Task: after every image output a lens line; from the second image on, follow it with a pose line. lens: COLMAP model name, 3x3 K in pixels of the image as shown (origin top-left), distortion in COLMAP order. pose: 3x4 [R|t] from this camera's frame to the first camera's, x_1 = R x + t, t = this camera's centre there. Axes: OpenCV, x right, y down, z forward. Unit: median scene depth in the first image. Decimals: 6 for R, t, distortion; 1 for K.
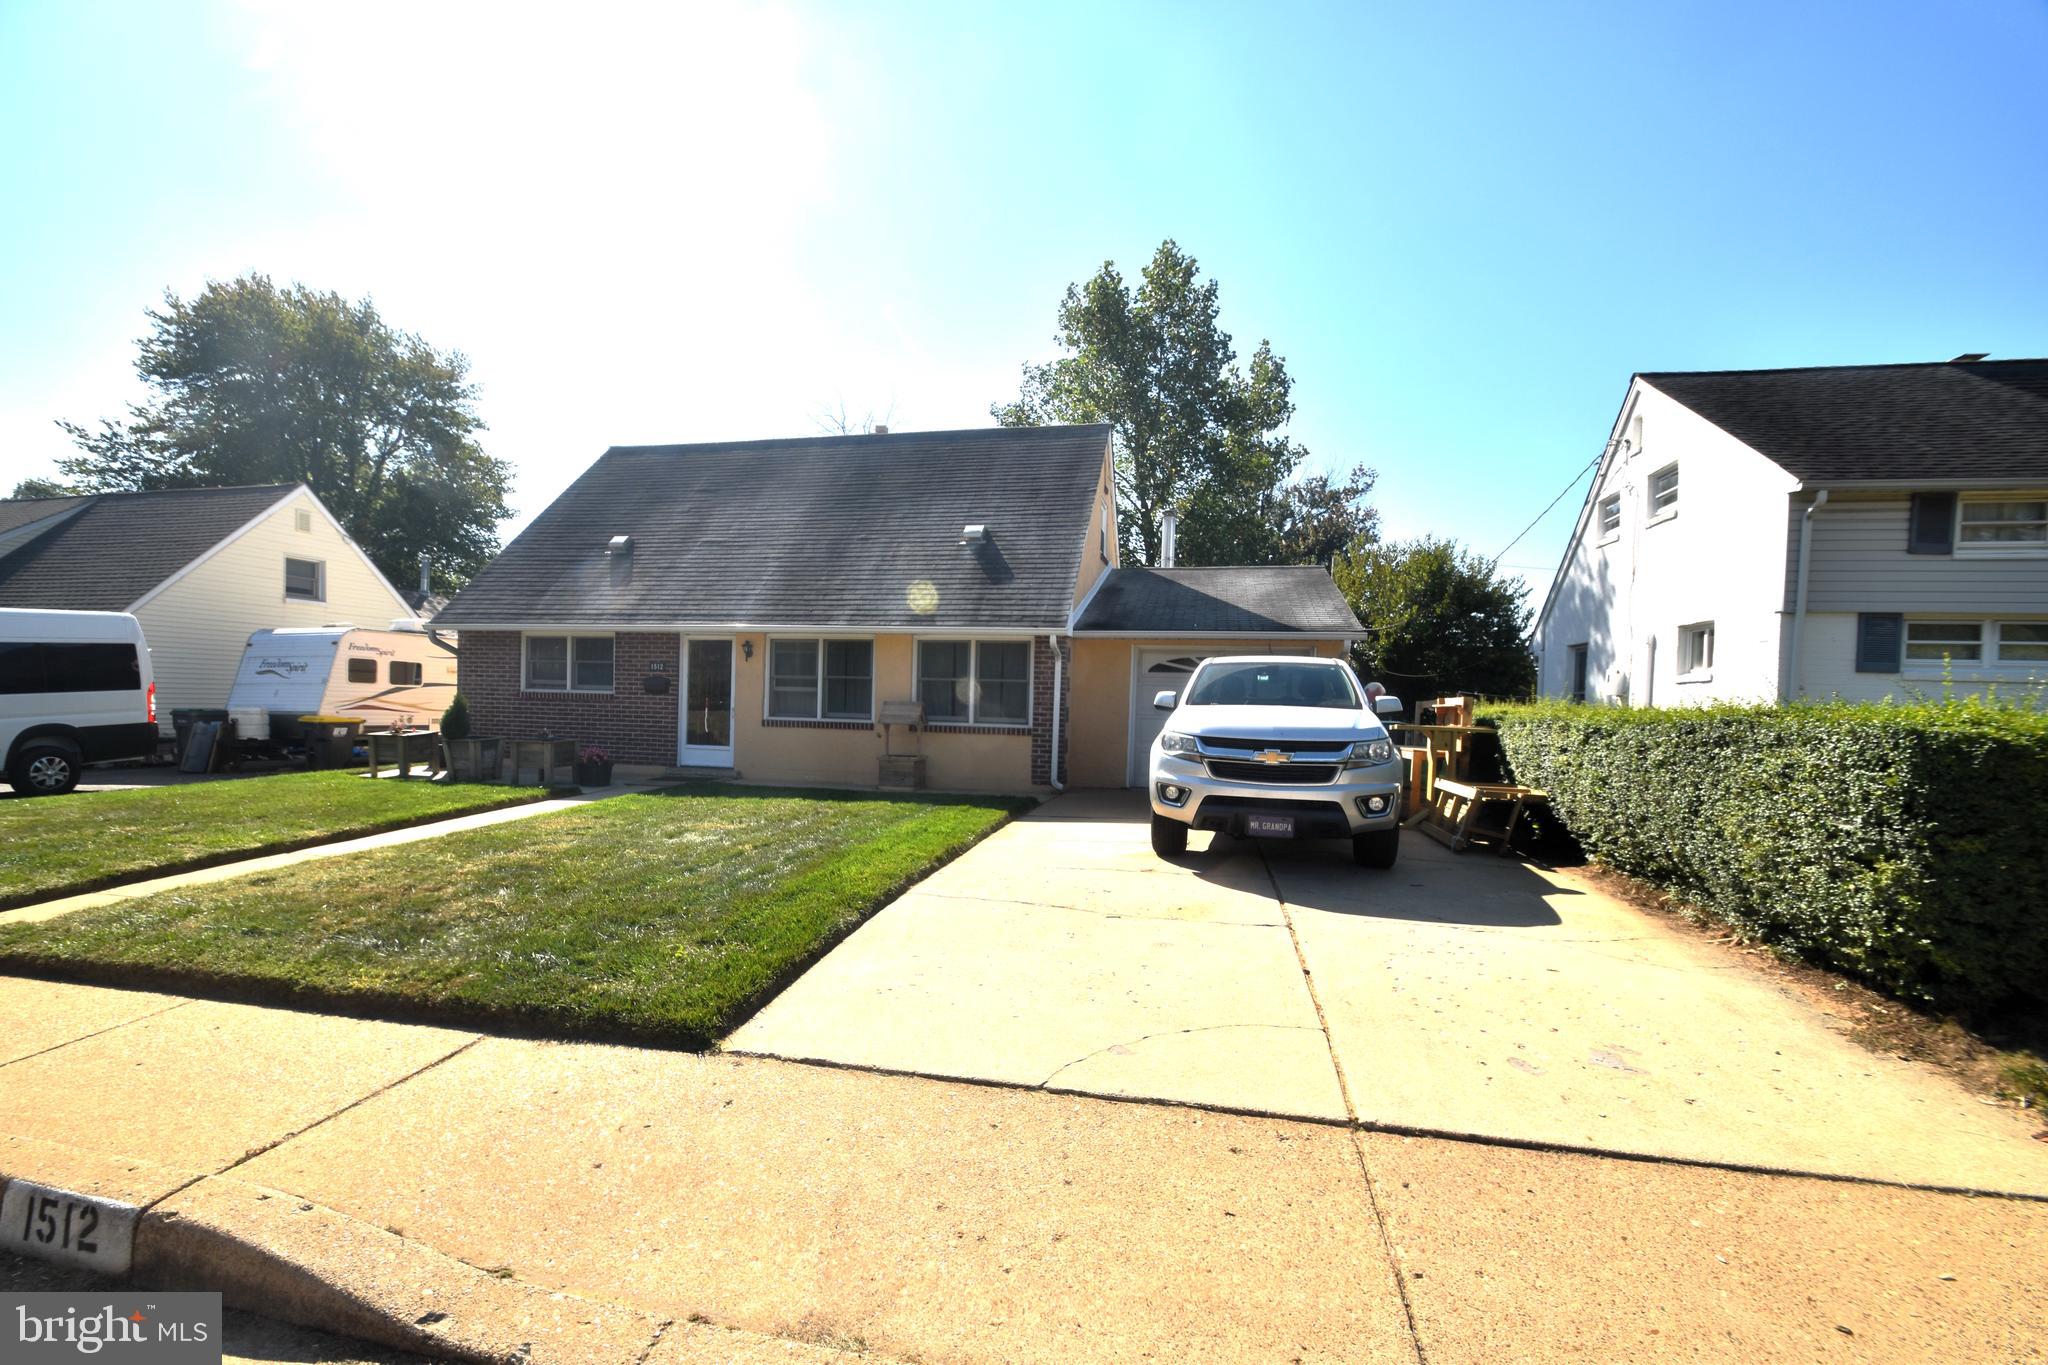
lens RADIAL K [[888.7, 0, 973.8], [0, 888.7, 724.7], [0, 0, 1]] dist [0.009180, -0.011257]
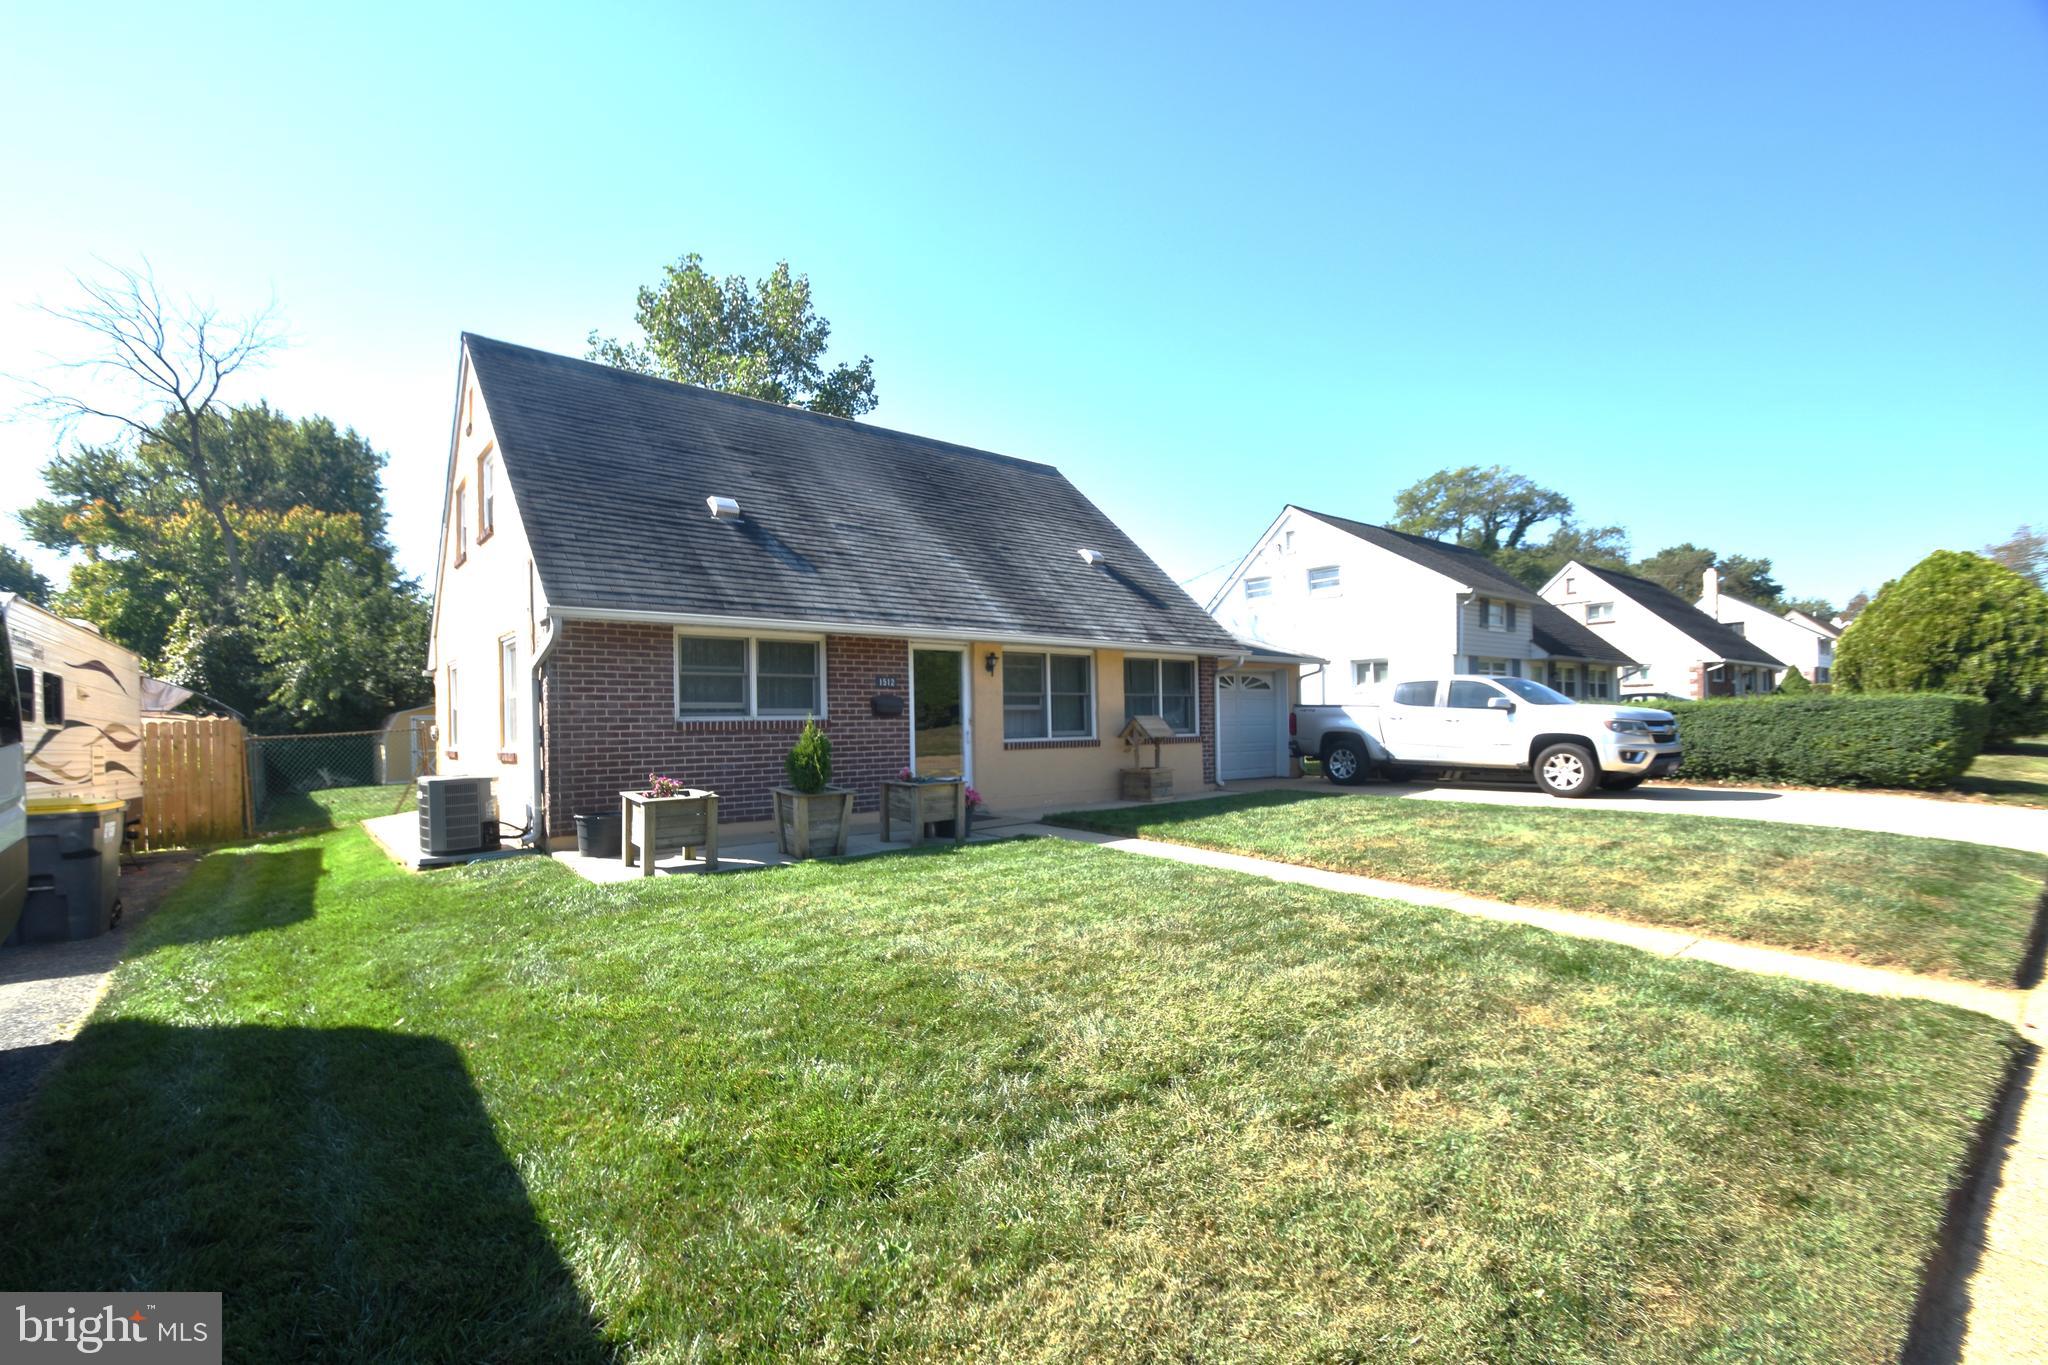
lens RADIAL K [[888.7, 0, 973.8], [0, 888.7, 724.7], [0, 0, 1]] dist [0.009180, -0.011257]
pose [[0.618734, -0.034187, 0.784857, -0.921884], [0.055843, 0.998439, -0.000533, -0.023854], [-0.783614, 0.044158, 0.619677, 0.464982]]
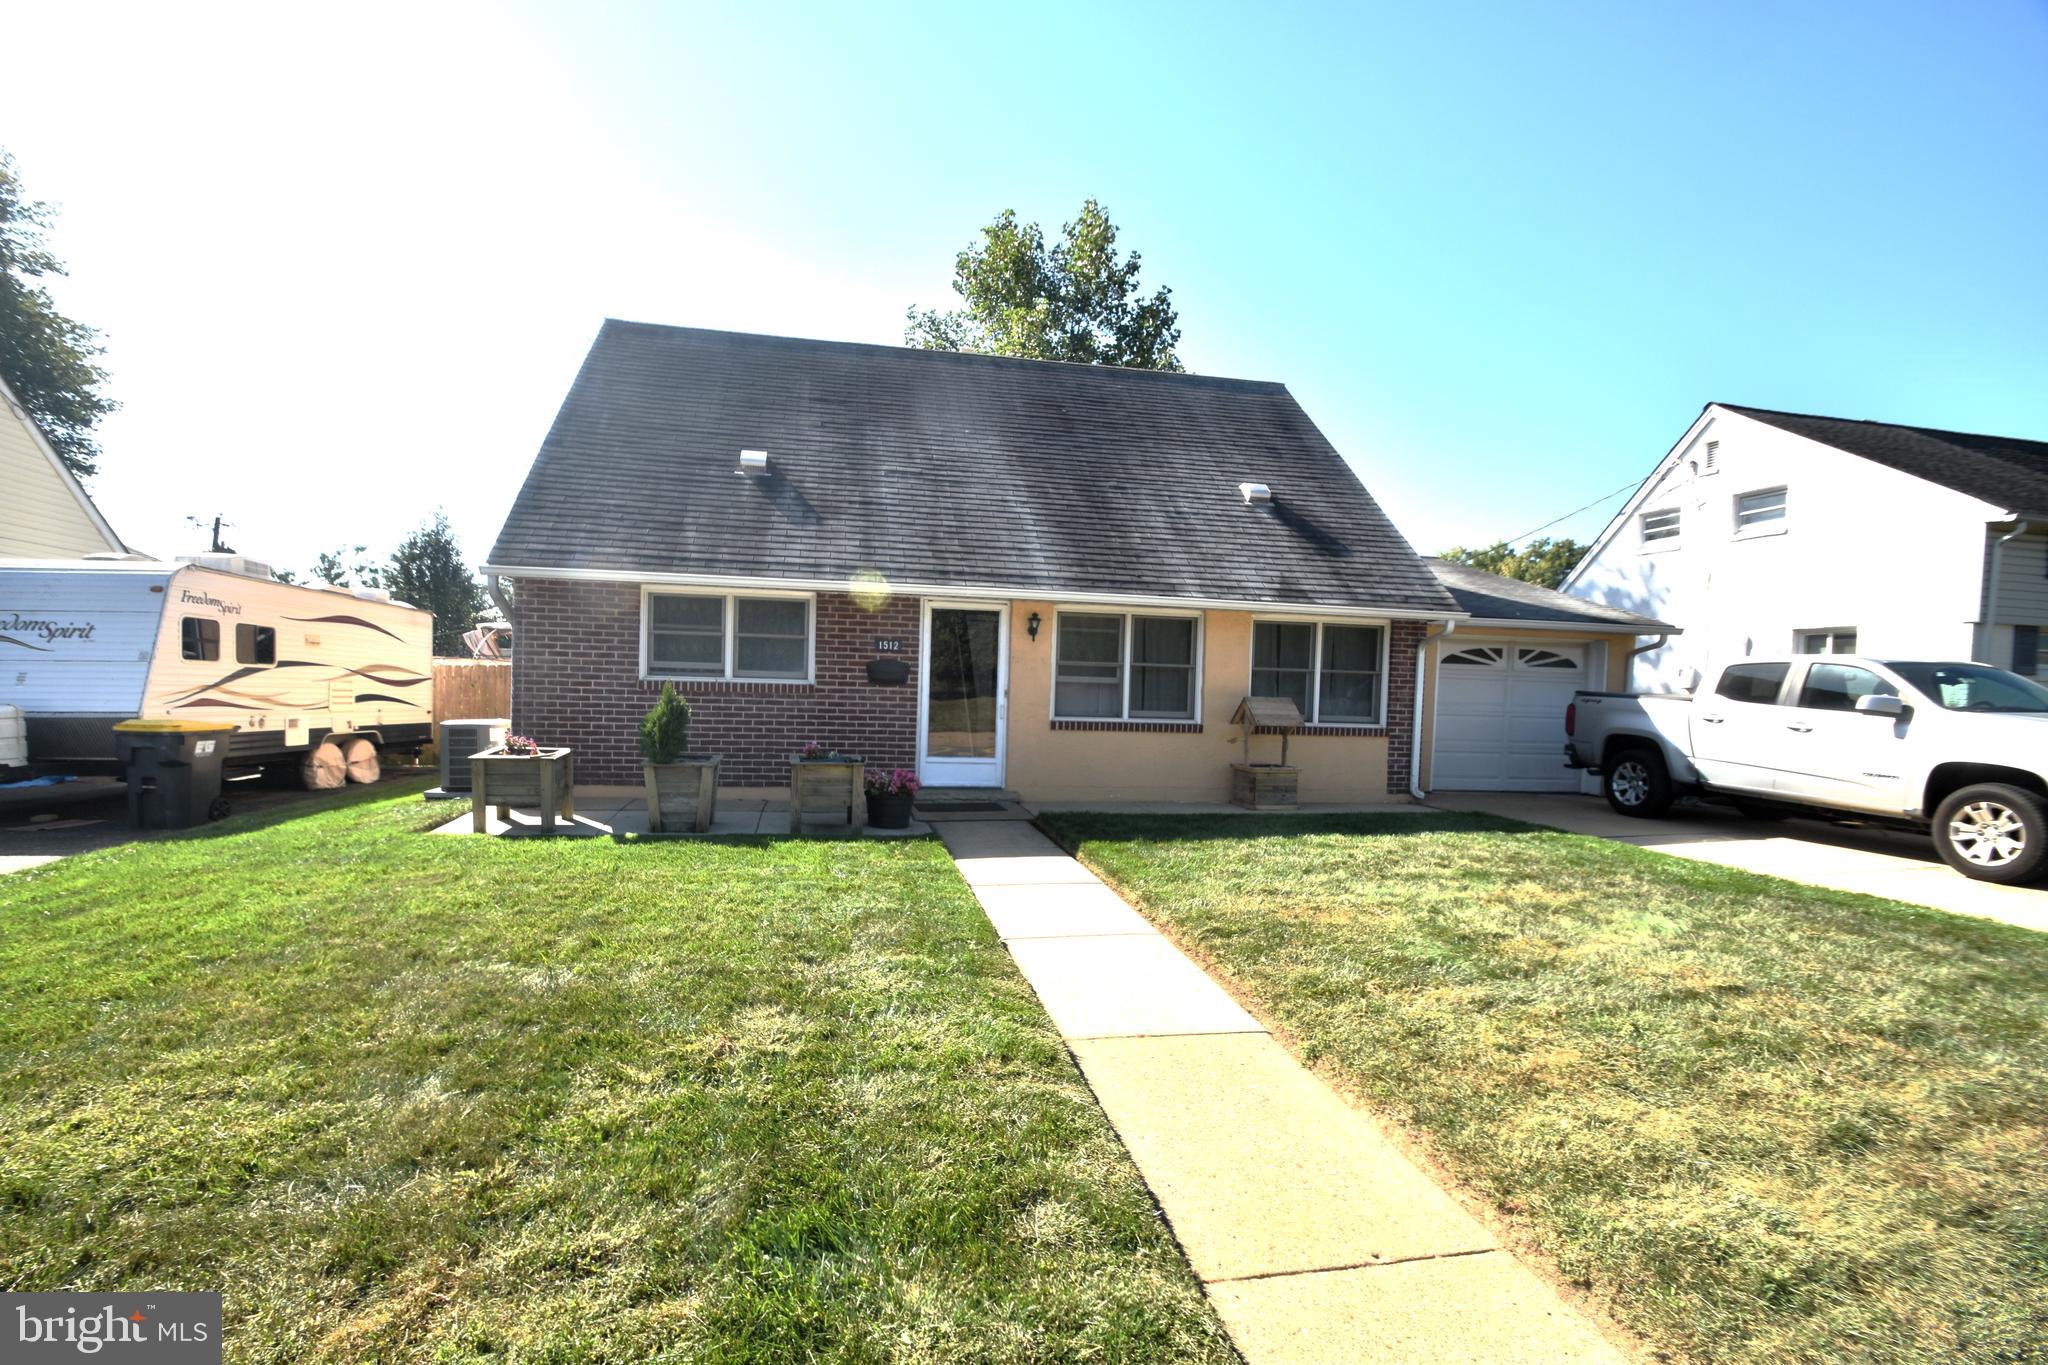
lens RADIAL K [[888.7, 0, 973.8], [0, 888.7, 724.7], [0, 0, 1]] dist [0.009180, -0.011257]
pose [[0.914628, -0.015527, 0.403997, -0.579127], [0.006191, 0.999683, 0.024404, -0.020377], [-0.404248, -0.019820, 0.914435, 0.342117]]
